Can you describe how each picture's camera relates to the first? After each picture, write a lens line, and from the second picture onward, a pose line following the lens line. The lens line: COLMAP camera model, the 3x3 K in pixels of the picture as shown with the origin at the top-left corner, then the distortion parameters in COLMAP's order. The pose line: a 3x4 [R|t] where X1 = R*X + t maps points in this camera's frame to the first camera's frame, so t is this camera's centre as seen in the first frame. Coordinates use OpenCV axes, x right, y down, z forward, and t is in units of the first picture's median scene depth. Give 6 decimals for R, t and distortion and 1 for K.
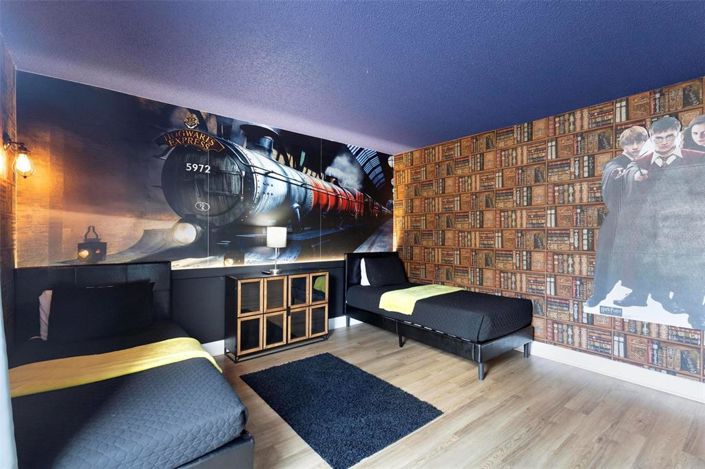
lens RADIAL K [[328.3, 0, 352.7], [0, 328.3, 234.4], [0, 0, 1]] dist [0.007249, -0.001351]
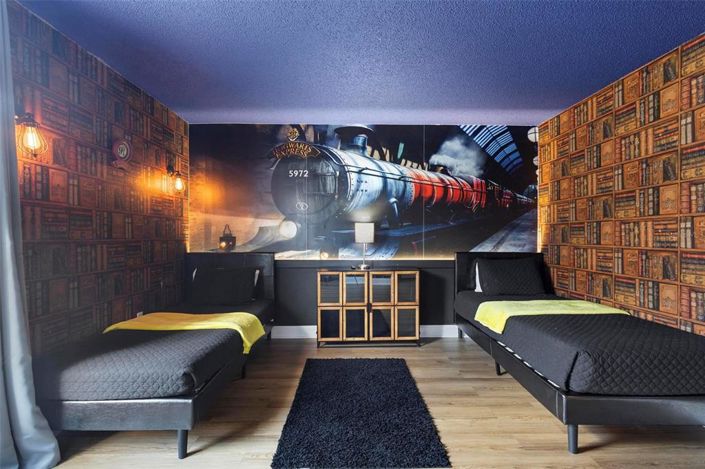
lens RADIAL K [[328.3, 0, 351.2], [0, 328.3, 235.6], [0, 0, 1]] dist [0.007249, -0.001351]
pose [[0.780555, -0.004385, -0.625072, 0.357550], [0.002018, 0.999988, -0.004496, 0.020848], [0.625084, 0.002248, 0.780554, 0.186158]]
